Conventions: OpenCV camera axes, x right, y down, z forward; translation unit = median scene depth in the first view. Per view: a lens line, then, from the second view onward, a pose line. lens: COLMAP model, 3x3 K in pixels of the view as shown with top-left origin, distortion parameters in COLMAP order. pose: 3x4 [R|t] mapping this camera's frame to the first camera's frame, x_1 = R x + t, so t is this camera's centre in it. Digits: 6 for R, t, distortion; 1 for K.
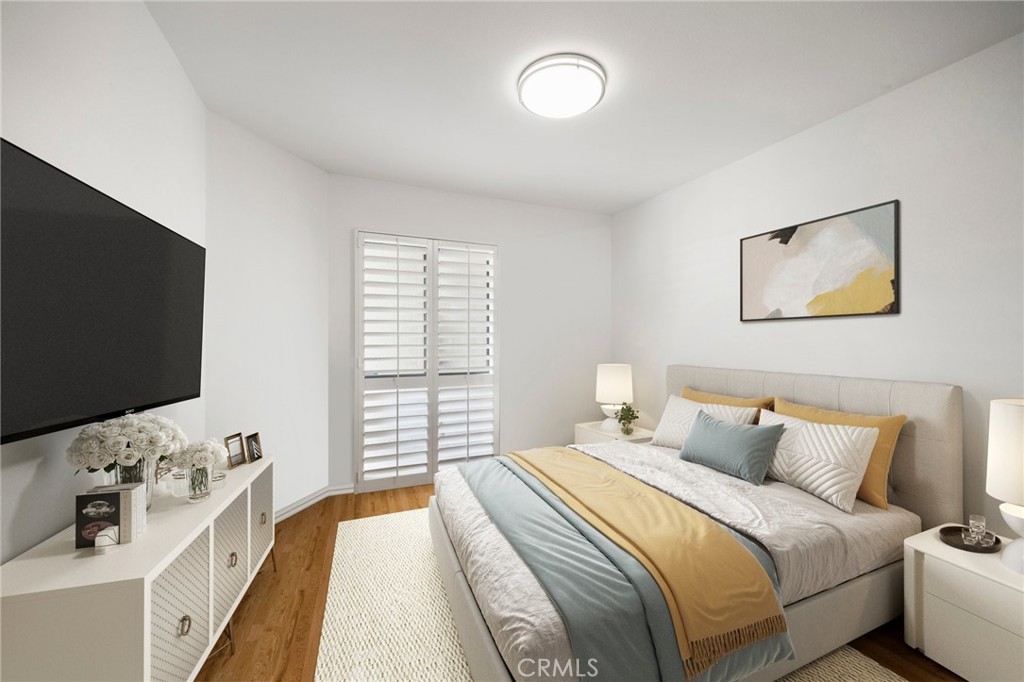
lens RADIAL K [[401.6, 0, 513.2], [0, 401.6, 335.2], [0, 0, 1]] dist [-0.000131, 0.000438]
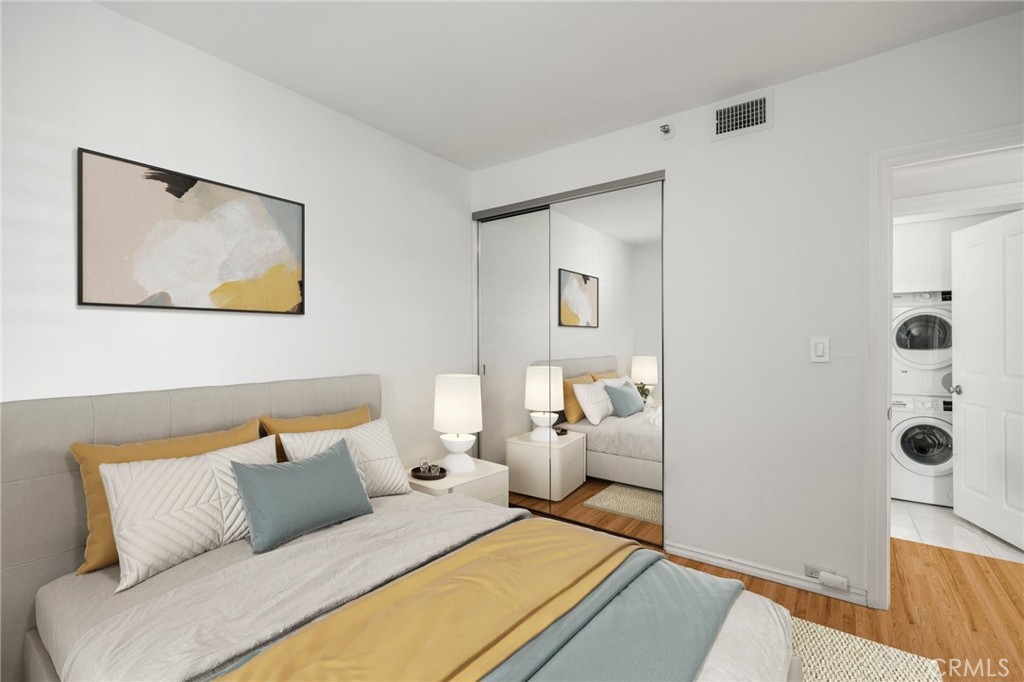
lens RADIAL K [[450.2, 0, 513.5], [0, 450.2, 348.1], [0, 0, 1]] dist [-0.002395, 0.000067]
pose [[-0.494945, -0.006332, 0.868901, -0.283793], [-0.002946, 0.999980, 0.005609, 0.021569], [-0.868919, 0.000217, -0.494954, 0.995032]]
